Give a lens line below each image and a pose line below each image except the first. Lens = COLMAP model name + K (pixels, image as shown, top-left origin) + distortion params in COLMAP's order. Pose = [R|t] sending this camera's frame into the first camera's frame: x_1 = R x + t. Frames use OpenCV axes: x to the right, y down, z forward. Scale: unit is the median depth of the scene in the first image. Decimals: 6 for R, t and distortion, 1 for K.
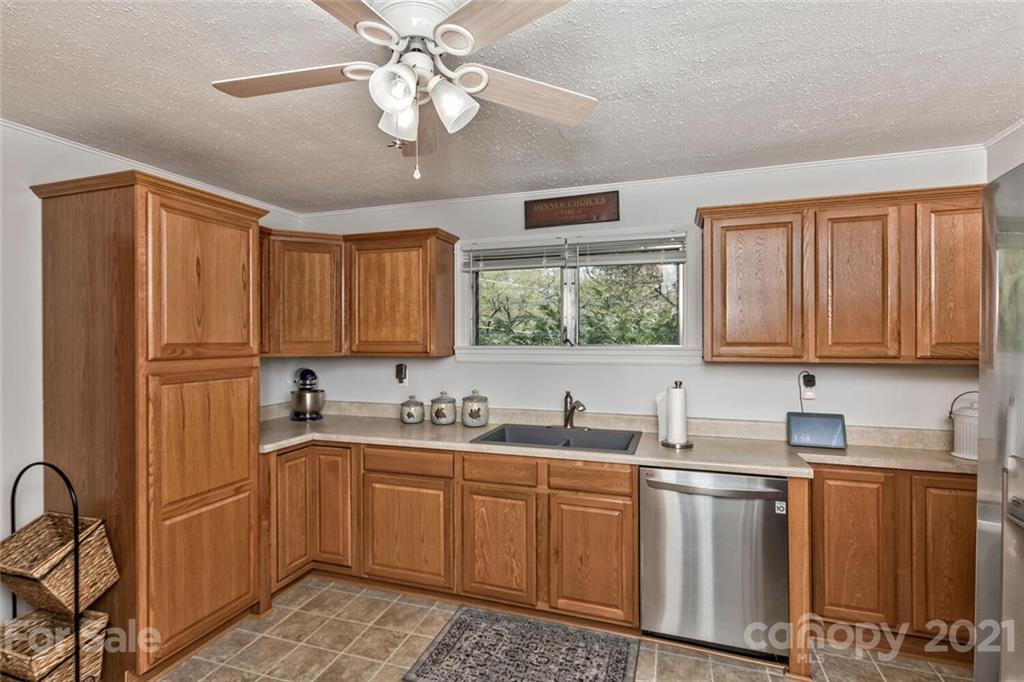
lens RADIAL K [[483.3, 0, 511.0], [0, 483.3, 330.6], [0, 0, 1]] dist [0.001176, 0.000124]
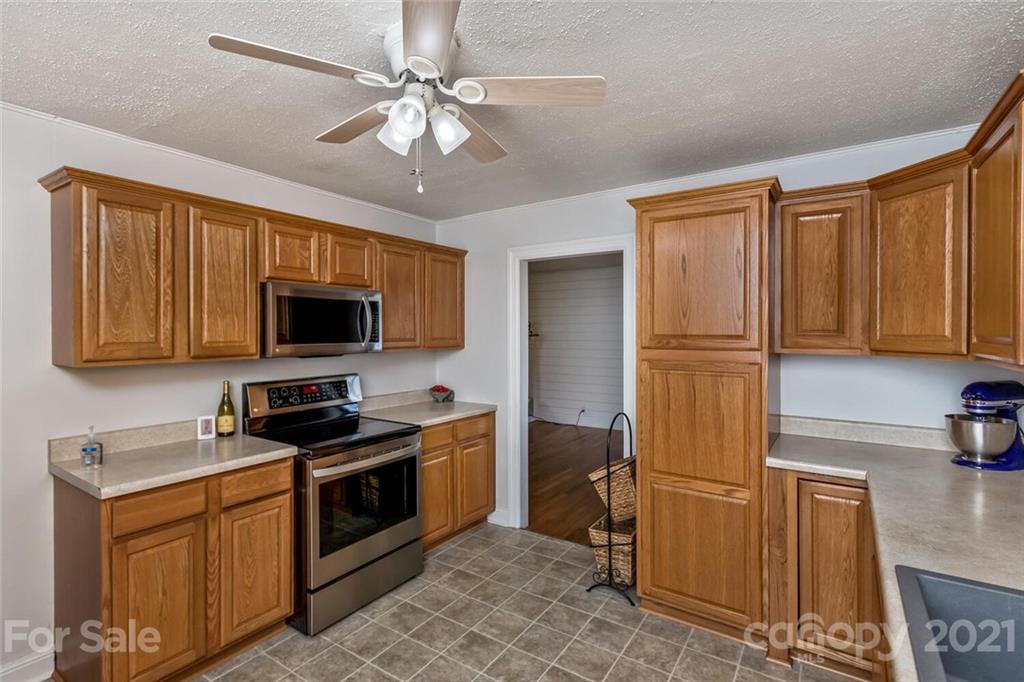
lens RADIAL K [[483.3, 0, 511.0], [0, 483.3, 330.6], [0, 0, 1]] dist [0.001176, 0.000124]
pose [[-0.264945, 0.006667, -0.964240, 0.492472], [0.013404, 0.999905, 0.003231, 0.008103], [0.964170, -0.012069, -0.265009, 0.926499]]
